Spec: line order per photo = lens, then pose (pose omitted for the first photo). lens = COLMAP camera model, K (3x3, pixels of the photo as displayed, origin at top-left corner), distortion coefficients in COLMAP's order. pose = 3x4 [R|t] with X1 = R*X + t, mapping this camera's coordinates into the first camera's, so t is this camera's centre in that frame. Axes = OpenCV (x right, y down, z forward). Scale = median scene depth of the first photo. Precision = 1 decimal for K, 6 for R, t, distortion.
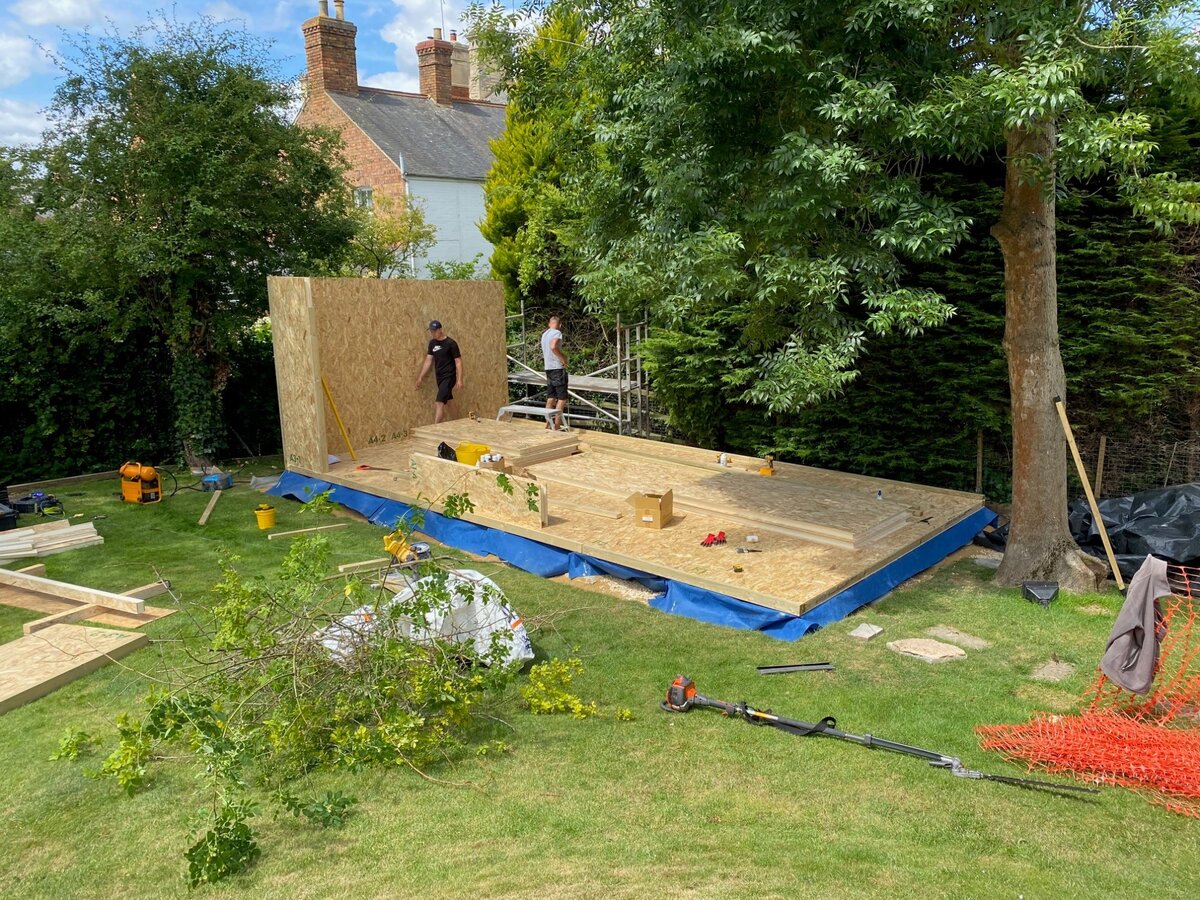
lens RADIAL K [[908.9, 0, 600.0], [0, 908.9, 450.0], [0, 0, 1]] dist [0.036504, -0.035231]
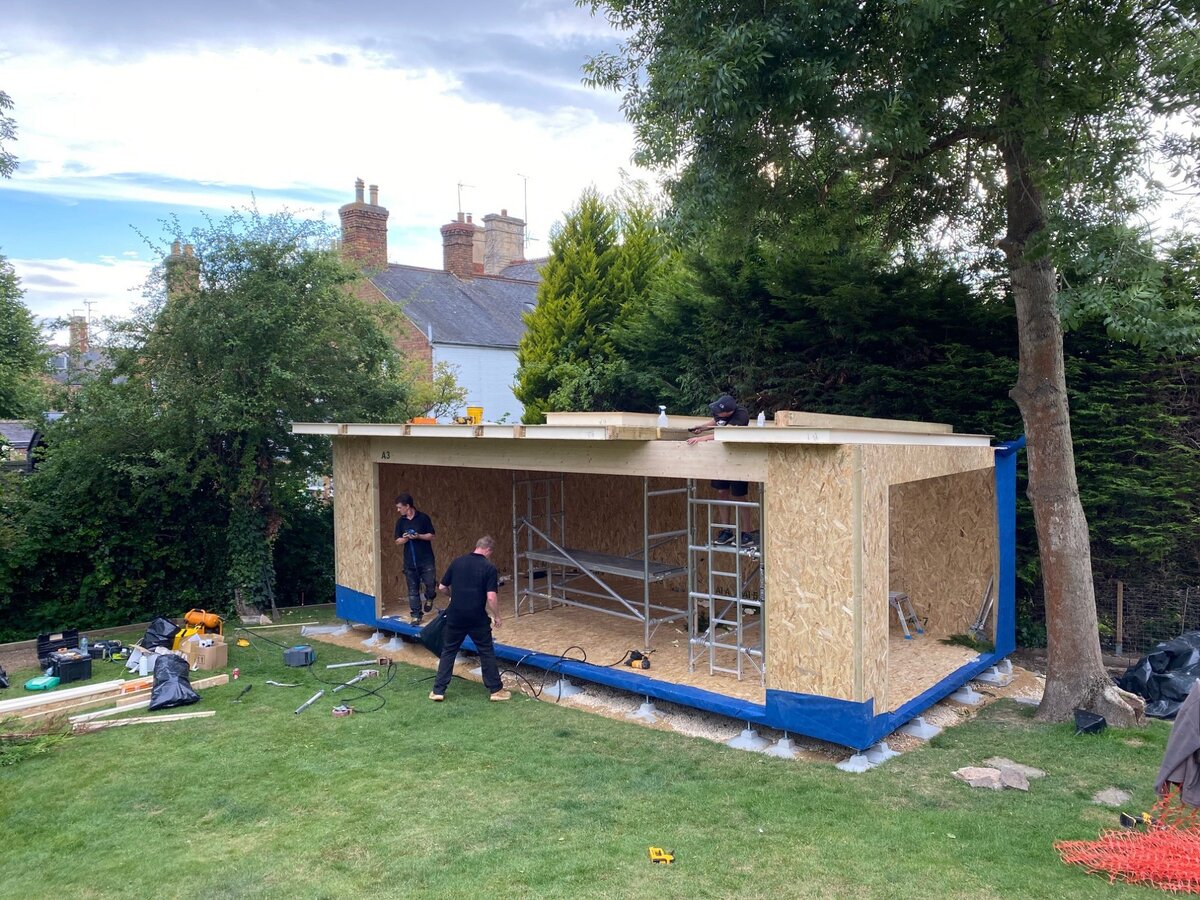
lens RADIAL K [[908.9, 0, 600.0], [0, 908.9, 450.0], [0, 0, 1]] dist [0.036504, -0.035231]
pose [[0.999885, 0.000842, 0.015111, -0.073314], [0.001782, 0.984954, -0.172805, 0.017121], [-0.015029, 0.172812, 0.984840, -0.069949]]
